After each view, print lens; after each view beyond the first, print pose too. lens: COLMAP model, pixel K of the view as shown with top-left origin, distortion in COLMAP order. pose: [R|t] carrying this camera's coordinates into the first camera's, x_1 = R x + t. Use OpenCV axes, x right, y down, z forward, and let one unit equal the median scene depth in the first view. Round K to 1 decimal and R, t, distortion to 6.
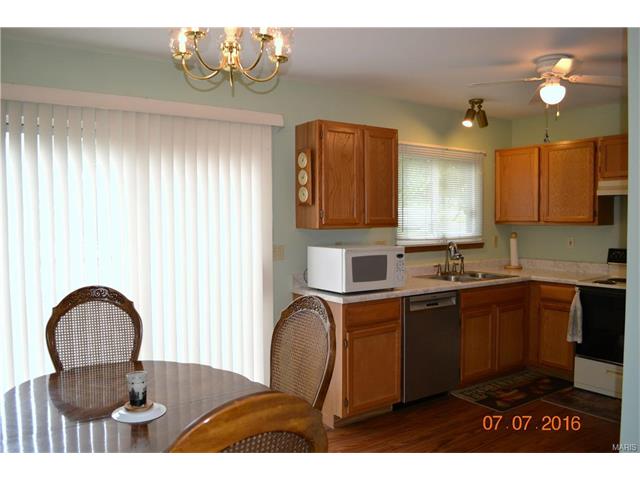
lens RADIAL K [[548.6, 0, 320.0], [0, 548.6, 240.0], [0, 0, 1]] dist [-0.073039, -0.002771]
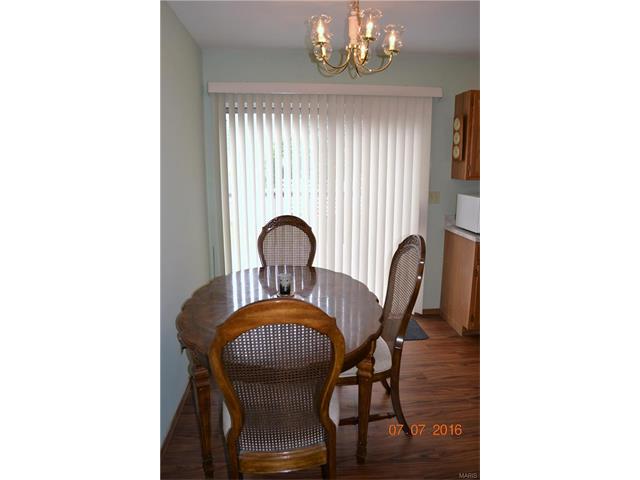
lens RADIAL K [[412.7, 0, 320.0], [0, 412.7, 240.0], [0, 0, 1]] dist [-0.071381, 0.000739]
pose [[0.865689, 0.100312, -0.490428, 0.186969], [-0.025463, 0.987272, 0.156991, -0.024691], [0.499934, -0.123418, 0.857224, 0.021432]]
